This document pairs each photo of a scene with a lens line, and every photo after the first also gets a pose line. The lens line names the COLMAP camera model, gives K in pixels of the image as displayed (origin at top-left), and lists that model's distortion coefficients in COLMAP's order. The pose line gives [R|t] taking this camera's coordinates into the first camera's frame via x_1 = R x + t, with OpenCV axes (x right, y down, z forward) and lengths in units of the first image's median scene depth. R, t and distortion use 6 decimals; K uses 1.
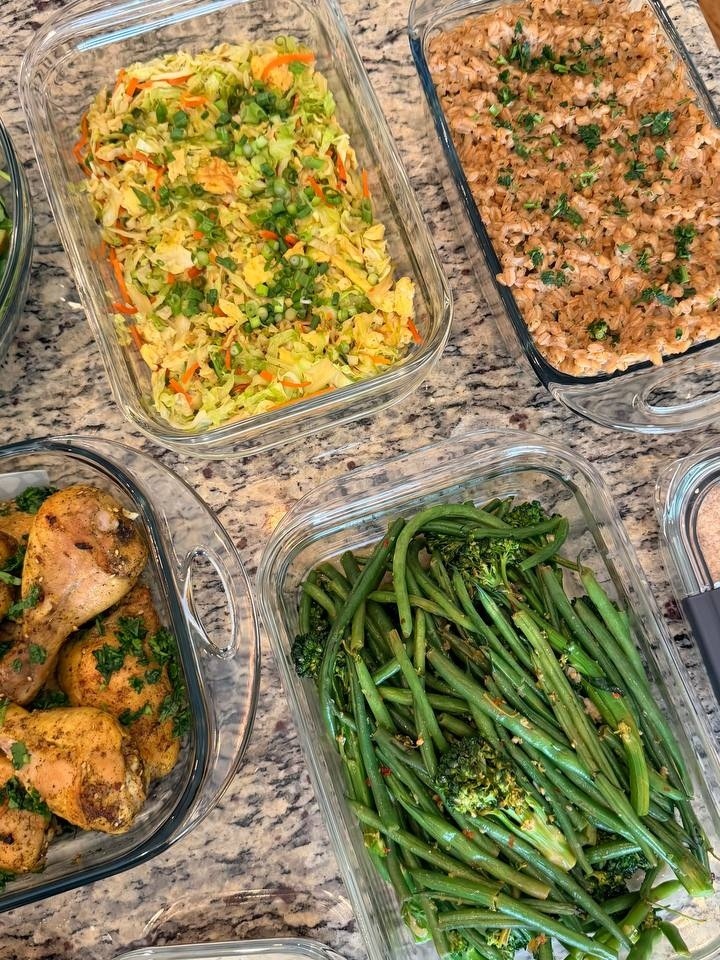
lens RADIAL K [[892.5, 0, 360.0], [0, 892.5, 480.0], [0, 0, 1]] dist [0.051520, -0.126036]
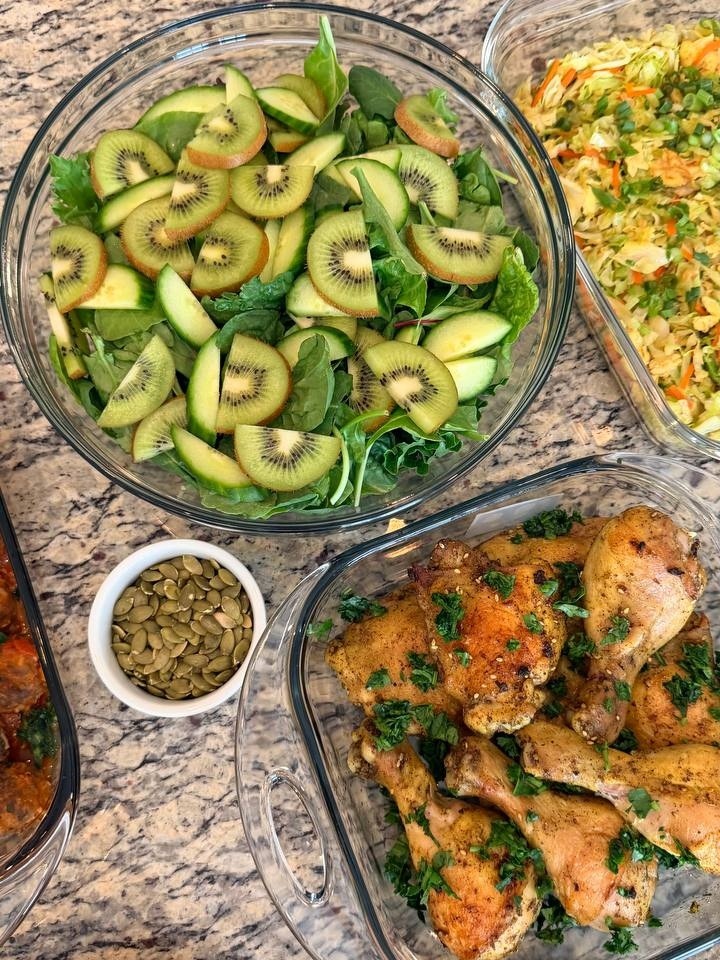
lens RADIAL K [[892.5, 0, 360.0], [0, 892.5, 480.0], [0, 0, 1]] dist [0.051520, -0.126036]
pose [[0.995825, -0.074894, 0.052184, -0.562590], [0.074716, 0.997190, 0.005350, -0.041415], [-0.052438, -0.001429, 0.998623, 0.075066]]
